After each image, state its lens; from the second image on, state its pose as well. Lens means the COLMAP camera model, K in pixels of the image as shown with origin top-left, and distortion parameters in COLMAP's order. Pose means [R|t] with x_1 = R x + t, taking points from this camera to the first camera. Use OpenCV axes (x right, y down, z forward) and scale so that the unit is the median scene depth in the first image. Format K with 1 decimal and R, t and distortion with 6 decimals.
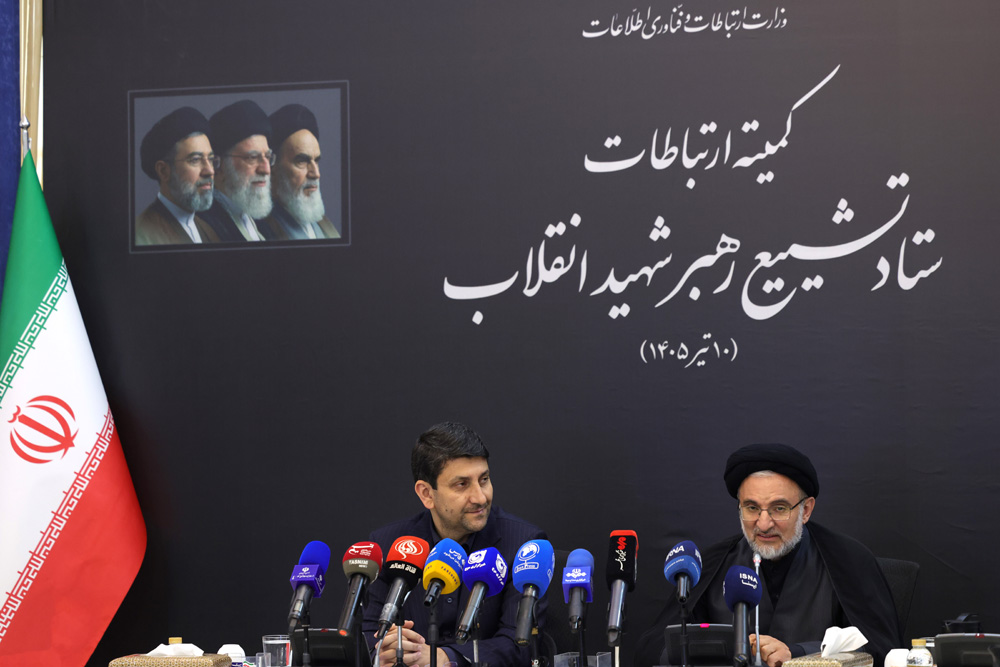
lens RADIAL K [[3488.8, 0, 568.0], [0, 3488.8, 326.3], [0, 0, 1]] dist [0.345338, 0.000000]
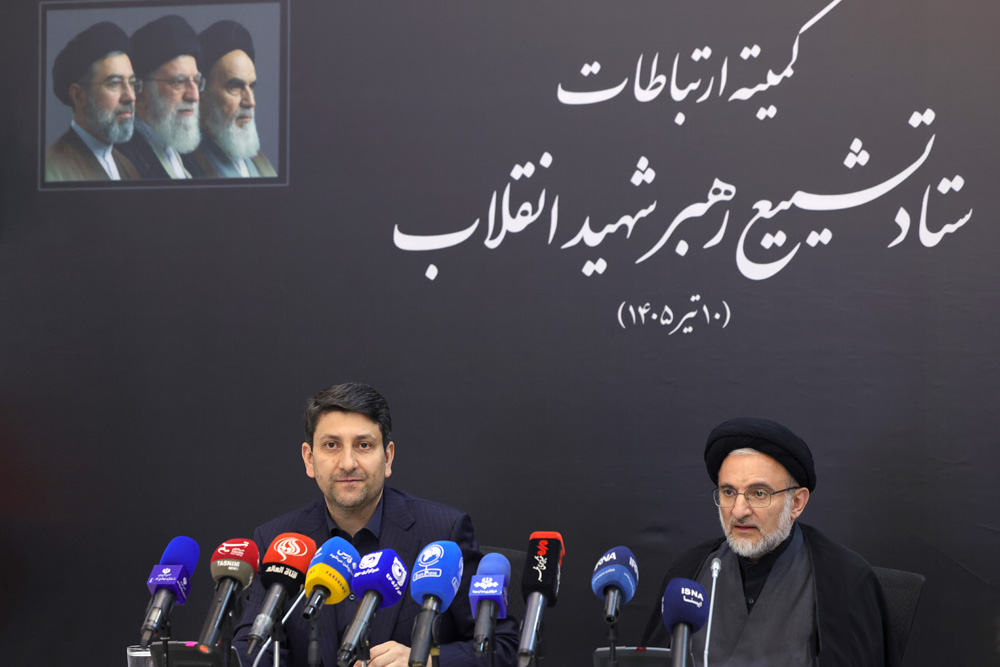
lens RADIAL K [[3488.8, 0, 537.0], [0, 3488.8, 341.3], [0, 0, 1]] dist [0.345338, 0.000000]
pose [[0.998550, 0.018015, -0.050721, 0.044807], [-0.017197, 0.999715, 0.016533, -0.000068], [0.051004, -0.015637, 0.998576, 0.146287]]
